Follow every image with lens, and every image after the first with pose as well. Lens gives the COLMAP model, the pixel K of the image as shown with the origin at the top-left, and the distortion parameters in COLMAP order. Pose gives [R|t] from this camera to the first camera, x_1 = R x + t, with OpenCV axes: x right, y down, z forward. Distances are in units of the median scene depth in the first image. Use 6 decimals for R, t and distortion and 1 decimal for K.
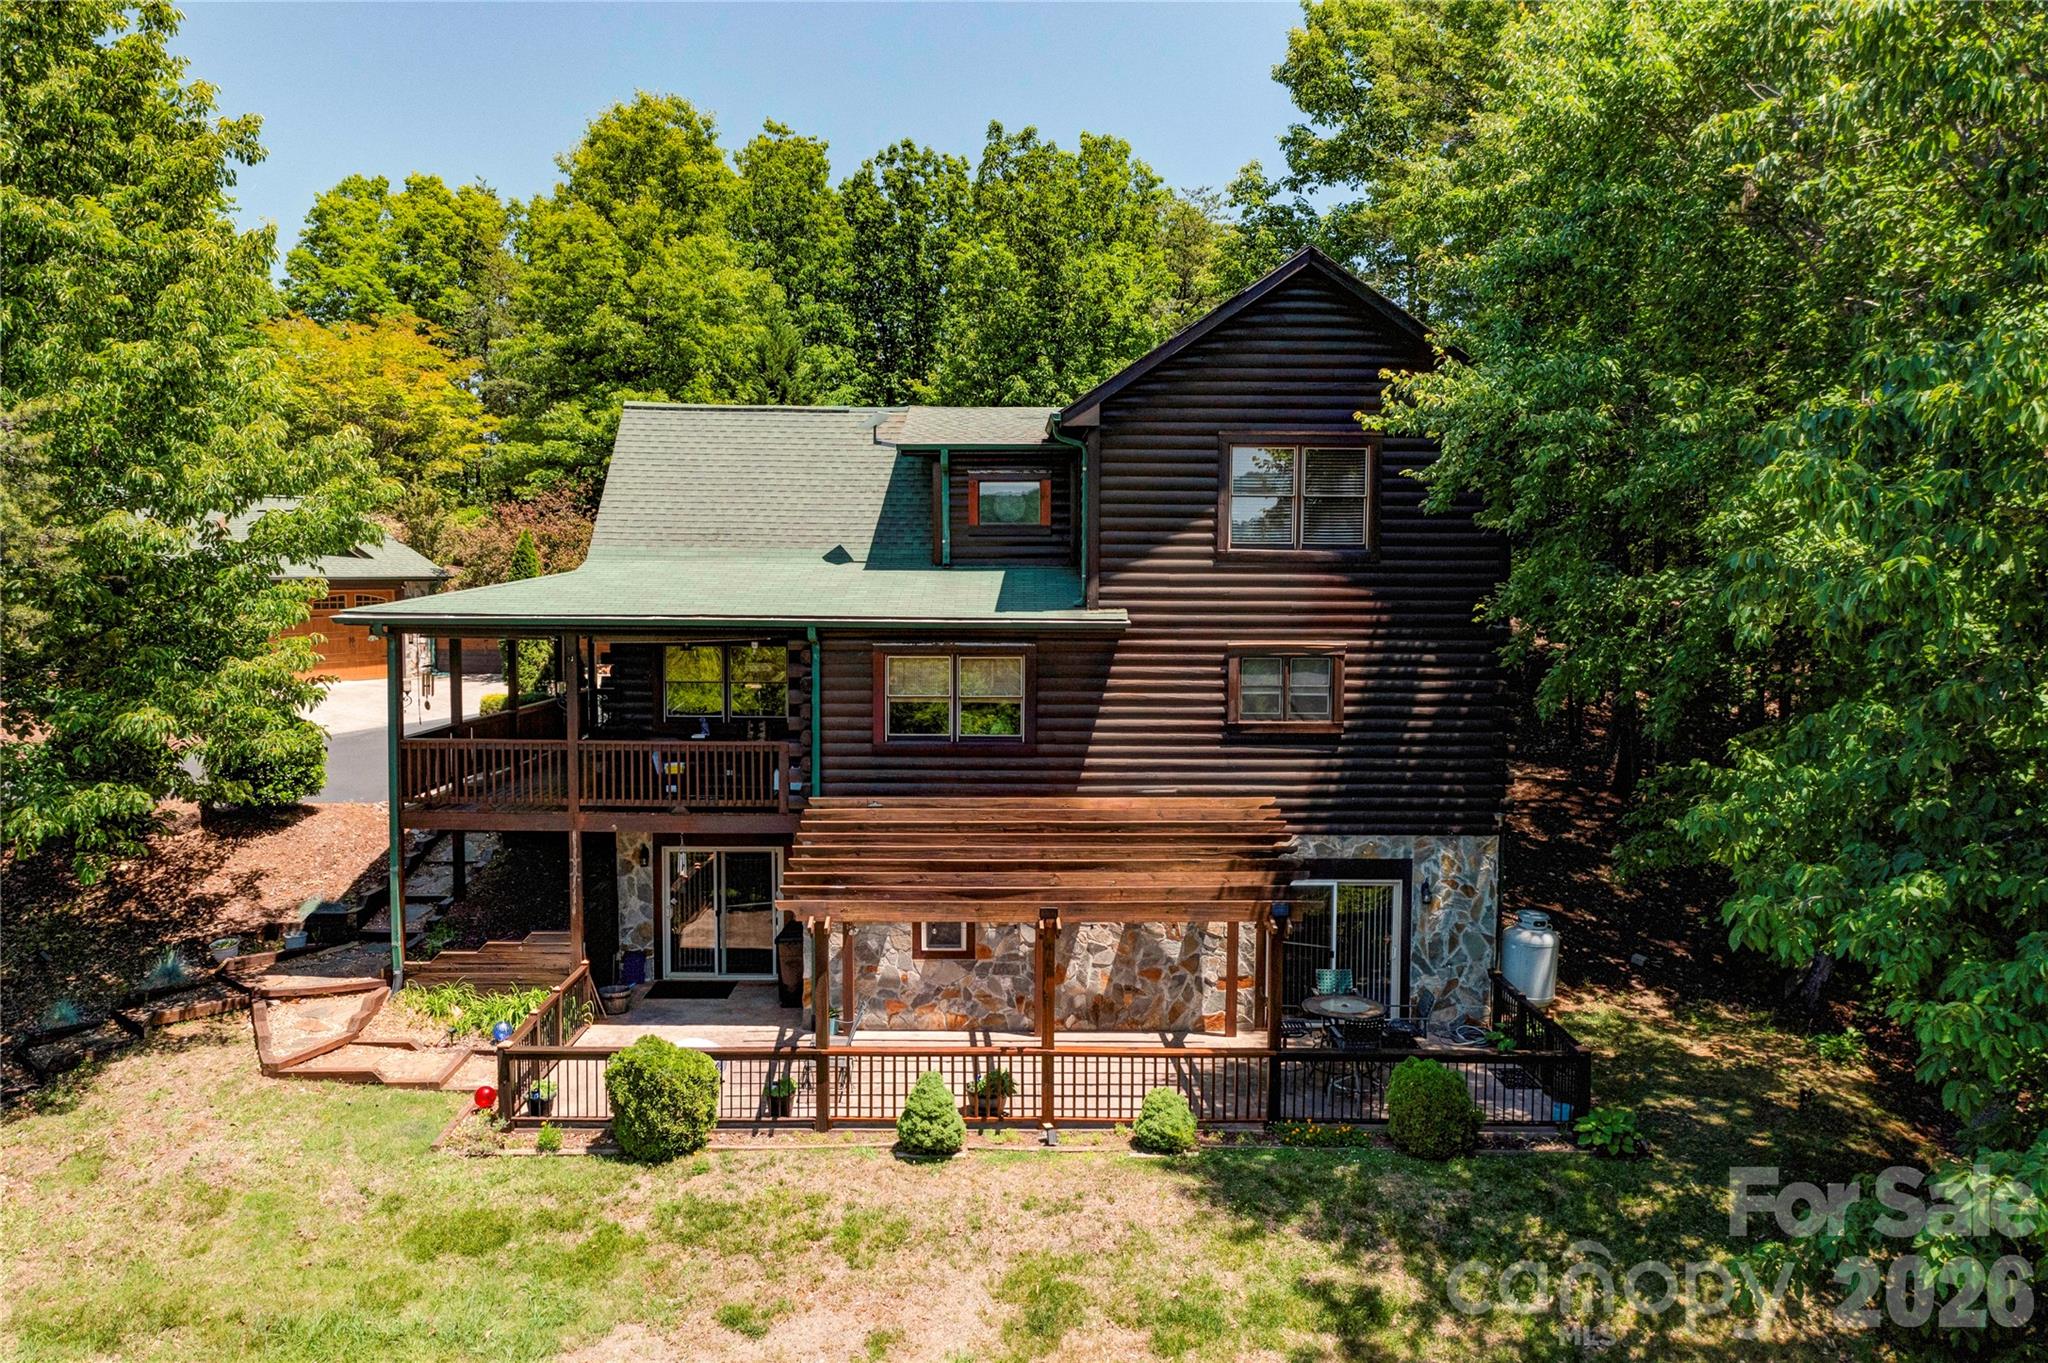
lens RADIAL K [[1621.5, 0, 1023.3], [0, 1621.5, 677.8], [0, 0, 1]] dist [-0.010841, 0.034523]
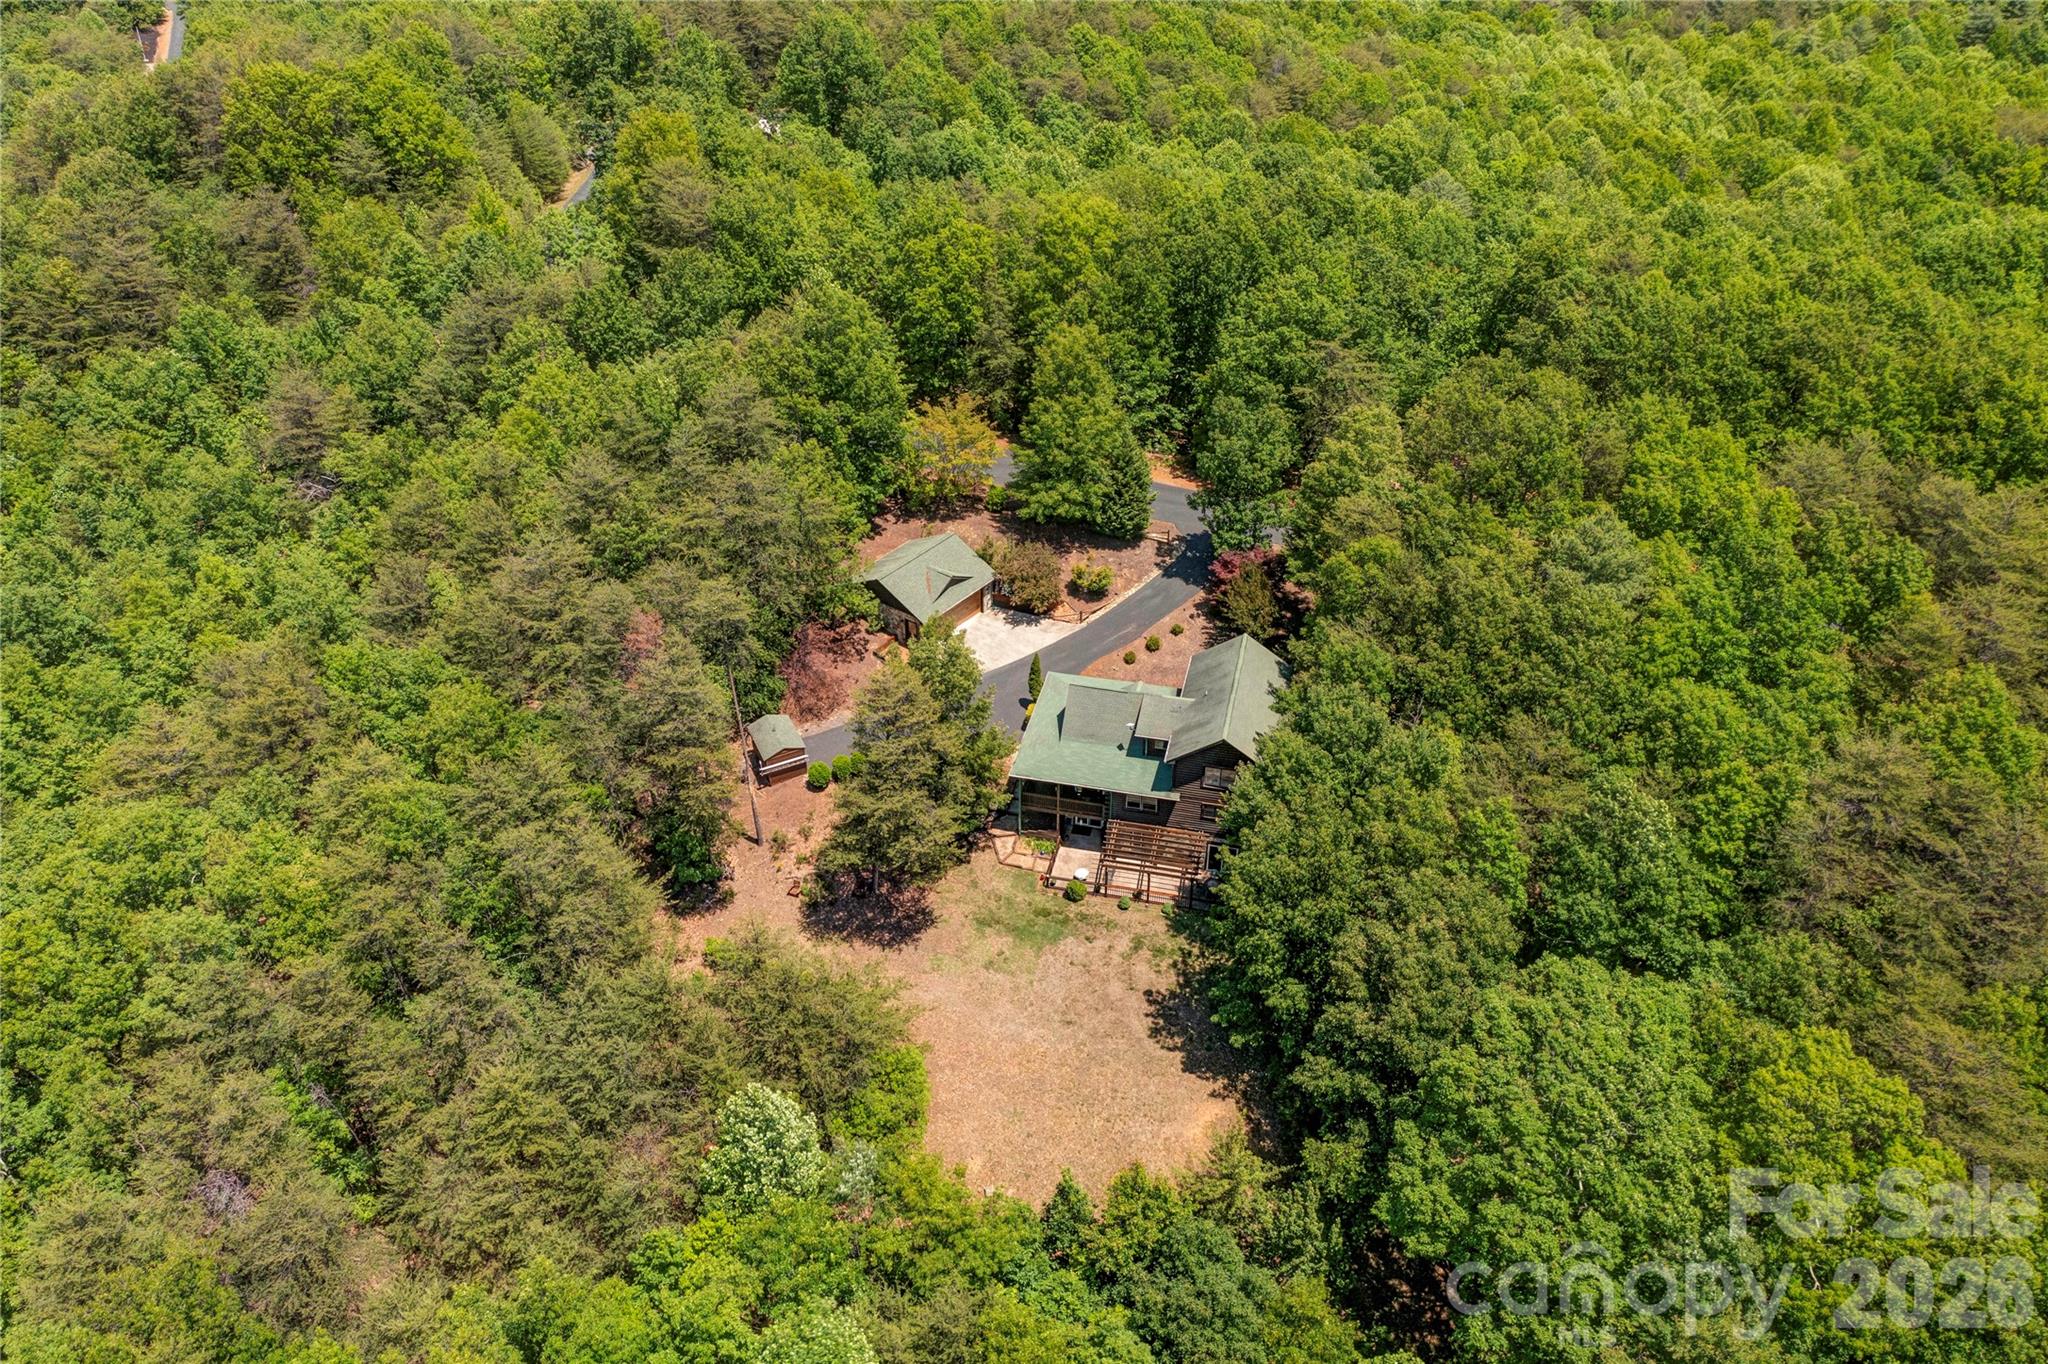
lens RADIAL K [[1621.5, 0, 1021.5], [0, 1621.5, 683.7], [0, 0, 1]] dist [-0.010841, 0.034523]
pose [[0.972200, 0.136248, -0.190429, 0.542531], [-0.016380, 0.850856, 0.525144, -3.199032], [0.233578, -0.507426, 0.829434, -3.217131]]
